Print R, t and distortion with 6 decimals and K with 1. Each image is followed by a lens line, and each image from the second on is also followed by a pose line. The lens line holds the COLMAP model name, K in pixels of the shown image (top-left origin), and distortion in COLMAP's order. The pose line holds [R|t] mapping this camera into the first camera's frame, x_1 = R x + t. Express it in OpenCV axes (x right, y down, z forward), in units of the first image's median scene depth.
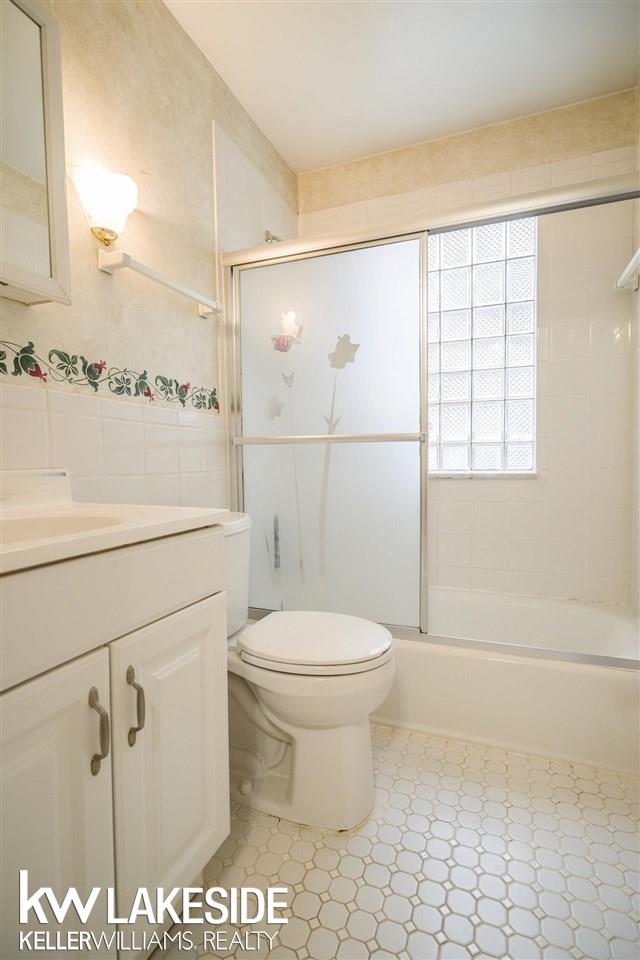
lens RADIAL K [[467.4, 0, 320.0], [0, 467.4, 480.0], [0, 0, 1]] dist [-0.000187, 0.000911]
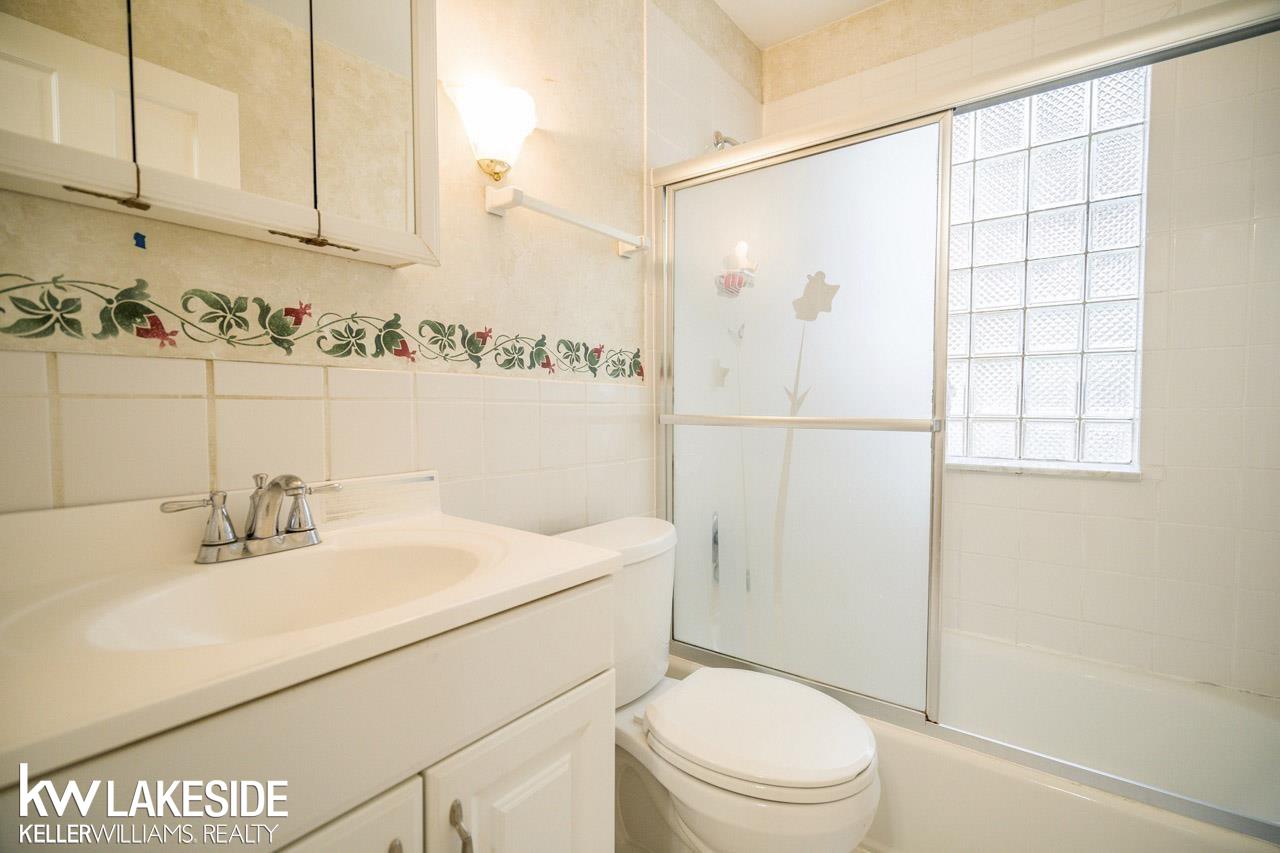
lens RADIAL K [[579.0, 0, 637.1], [0, 579.0, 429.7], [0, 0, 1]] dist [-0.001913, 0.000439]
pose [[0.963231, 0.024347, -0.267569, 0.031434], [-0.025716, 0.999668, -0.001612, -0.070695], [0.267441, 0.008434, 0.963537, 0.105595]]
